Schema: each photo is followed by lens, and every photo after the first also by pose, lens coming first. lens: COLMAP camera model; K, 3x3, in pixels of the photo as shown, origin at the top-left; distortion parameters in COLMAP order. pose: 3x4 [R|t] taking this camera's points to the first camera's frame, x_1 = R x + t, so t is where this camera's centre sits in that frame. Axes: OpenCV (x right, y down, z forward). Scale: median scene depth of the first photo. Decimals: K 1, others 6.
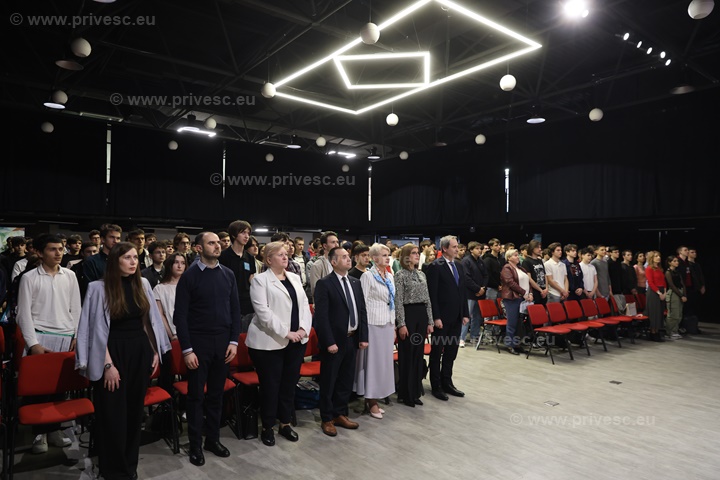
lens RADIAL K [[479.5, 0, 358.9], [0, 479.5, 244.4], [0, 0, 1]] dist [-0.007045, 0.000827]
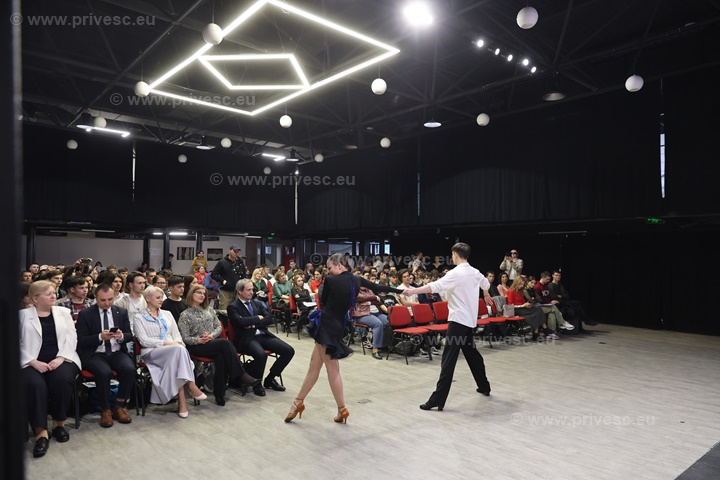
lens RADIAL K [[491.4, 0, 361.5], [0, 491.4, 241.5], [0, 0, 1]] dist [-0.000005, 0.000770]
pose [[0.997795, 0.000410, 0.066370, 0.331713], [0.000735, 0.999851, -0.017224, 0.012193], [-0.066368, 0.017235, 0.997646, -0.043130]]
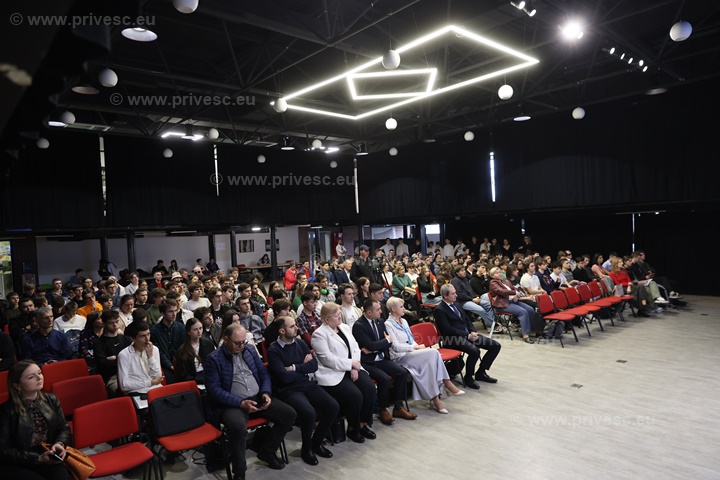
lens RADIAL K [[479.2, 0, 362.9], [0, 479.2, 241.6], [0, 0, 1]] dist [-0.006005, -0.000879]
pose [[0.995203, -0.059208, 0.077875, -0.187231], [0.056665, 0.997798, 0.034475, -0.088886], [-0.079744, -0.029897, 0.996367, -0.108398]]
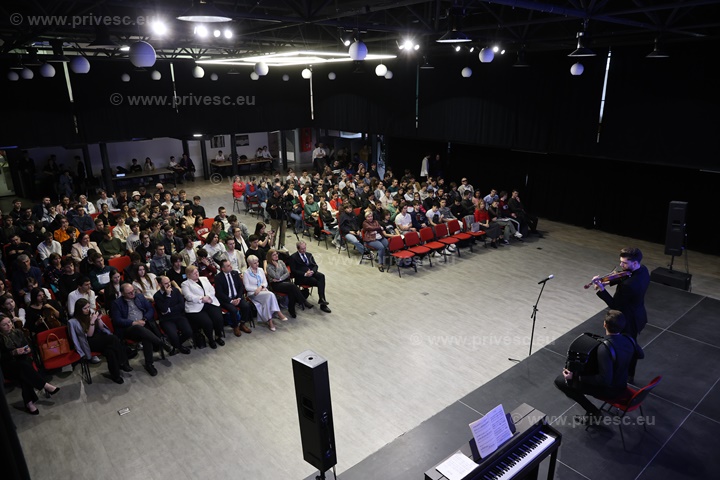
lens RADIAL K [[479.5, 0, 362.1], [0, 479.5, 242.8], [0, 0, 1]] dist [-0.009435, 0.003587]
pose [[0.998446, -0.035205, 0.043210, 0.298708], [0.019616, 0.947622, 0.318790, -0.500551], [-0.052169, -0.317447, 0.946840, -0.622737]]
